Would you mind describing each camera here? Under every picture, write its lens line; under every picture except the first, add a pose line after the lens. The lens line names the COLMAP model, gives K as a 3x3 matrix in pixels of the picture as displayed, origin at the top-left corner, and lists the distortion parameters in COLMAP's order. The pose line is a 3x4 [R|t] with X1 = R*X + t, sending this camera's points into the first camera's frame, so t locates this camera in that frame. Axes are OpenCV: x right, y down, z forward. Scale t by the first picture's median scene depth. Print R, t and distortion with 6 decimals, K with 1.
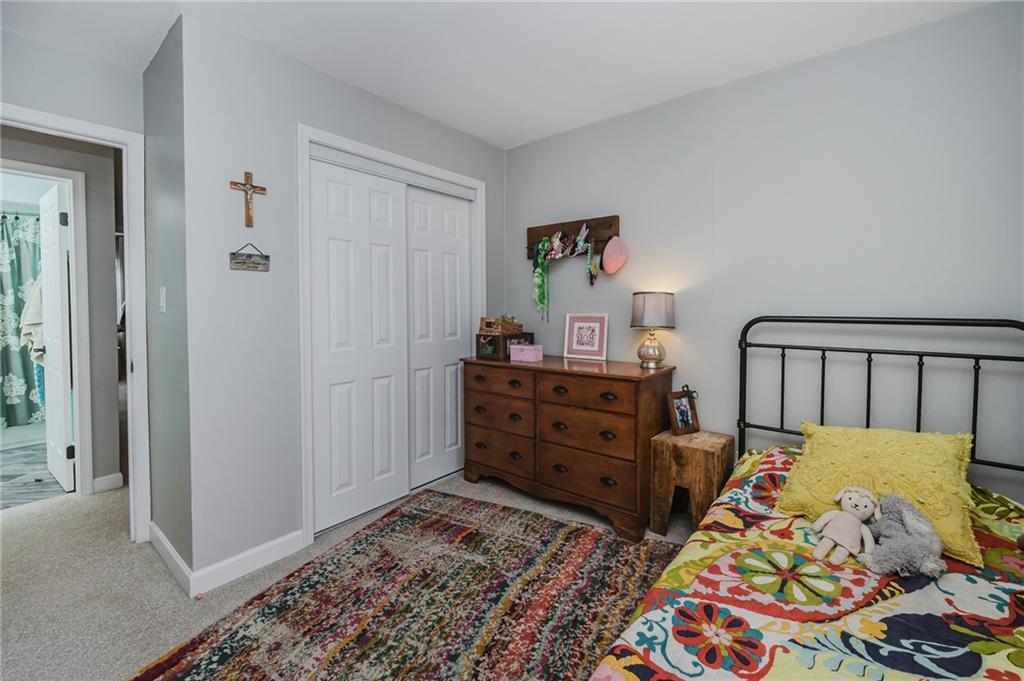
lens RADIAL K [[414.5, 0, 513.2], [0, 414.5, 313.0], [0, 0, 1]] dist [0.000275, -0.000025]
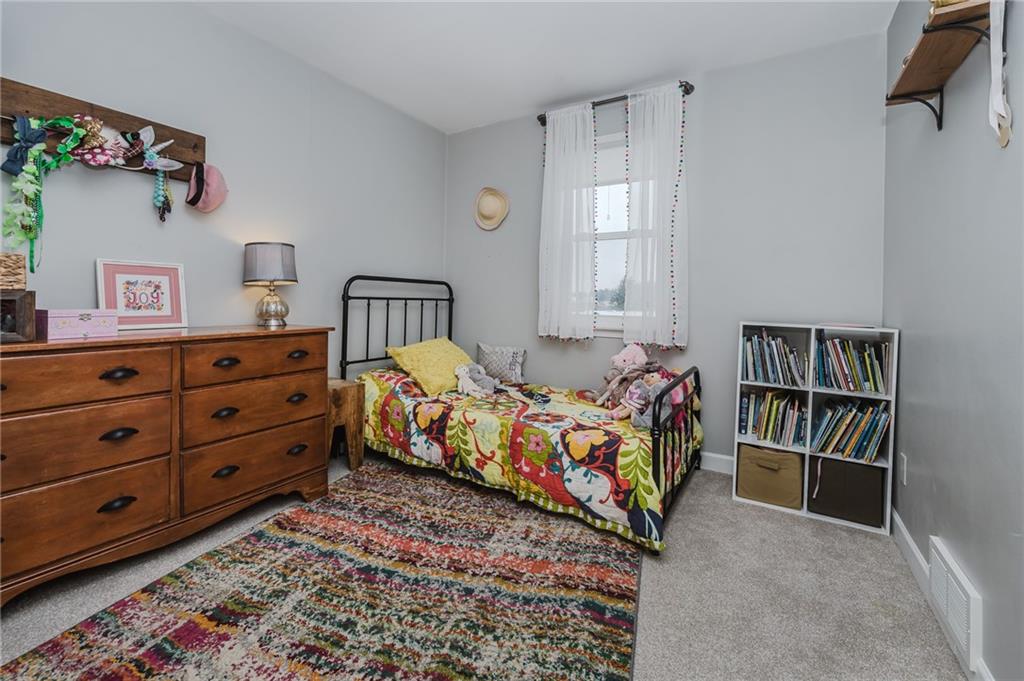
lens RADIAL K [[432.1, 0, 514.8], [0, 432.1, 302.7], [0, 0, 1]] dist [0.000916, 0.000215]
pose [[-0.118462, -0.000742, 0.992958, -0.857920], [0.003743, 0.999992, 0.001193, 0.102189], [-0.992951, 0.003859, -0.118459, 0.733379]]
